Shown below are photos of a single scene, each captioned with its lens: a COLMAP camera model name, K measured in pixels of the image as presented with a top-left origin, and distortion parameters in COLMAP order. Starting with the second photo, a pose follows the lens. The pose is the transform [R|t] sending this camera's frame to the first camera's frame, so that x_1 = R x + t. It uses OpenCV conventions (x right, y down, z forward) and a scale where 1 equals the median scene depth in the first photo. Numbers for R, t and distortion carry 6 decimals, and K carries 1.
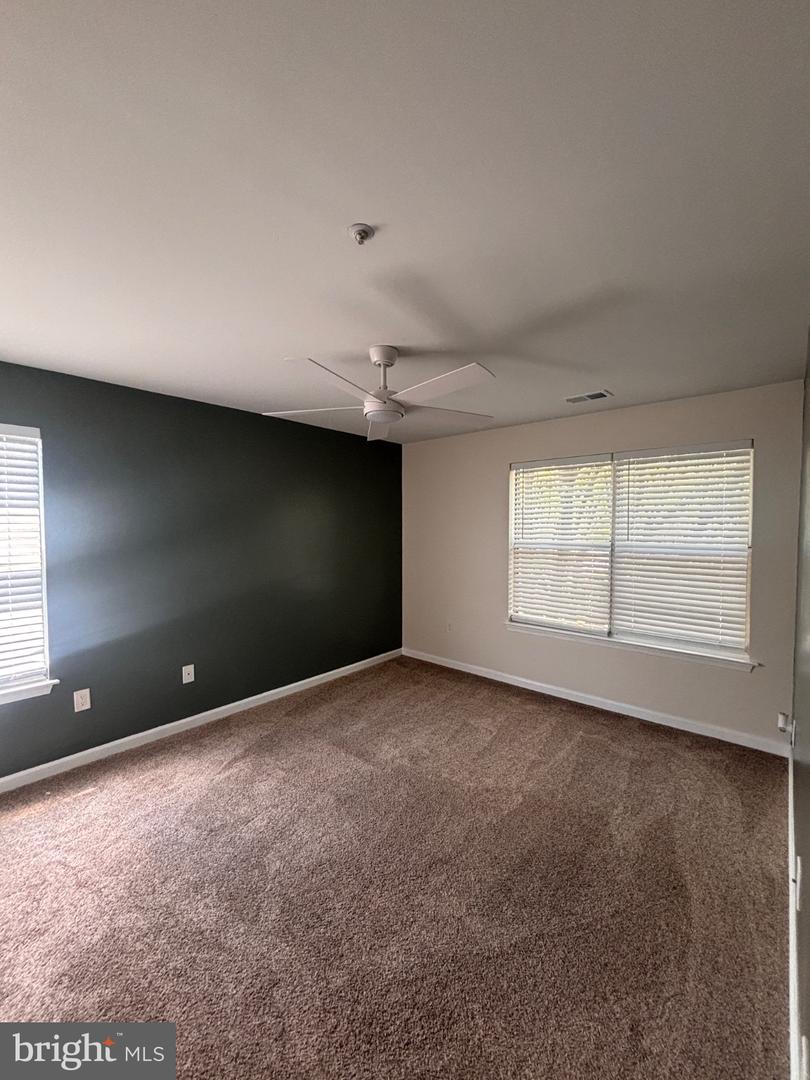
lens RADIAL K [[433.5, 0, 404.7], [0, 433.5, 539.9], [0, 0, 1]] dist [0.000148, 0.000678]
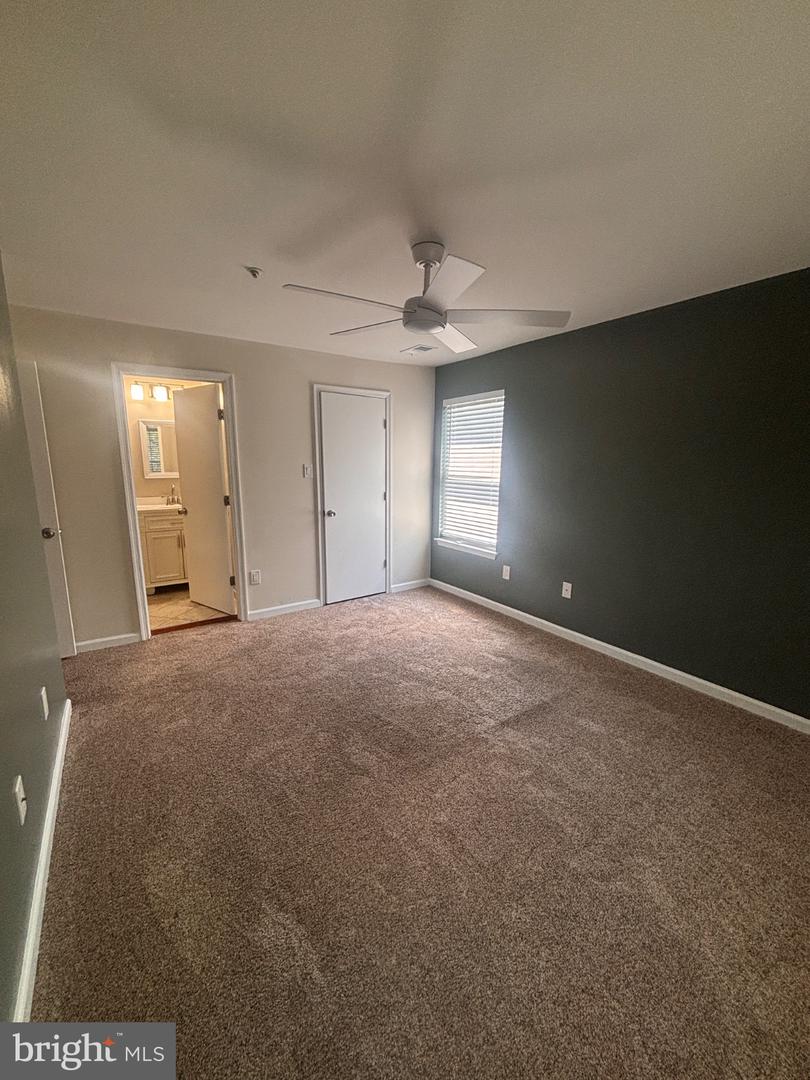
lens RADIAL K [[430.6, 0, 400.8], [0, 430.6, 539.4], [0, 0, 1]] dist [0.002829, 0.000559]
pose [[-0.253207, 0.179663, -0.950583, 0.776924], [-0.043797, 0.979467, 0.196789, -0.020133], [0.966420, 0.091461, -0.240140, 1.036252]]
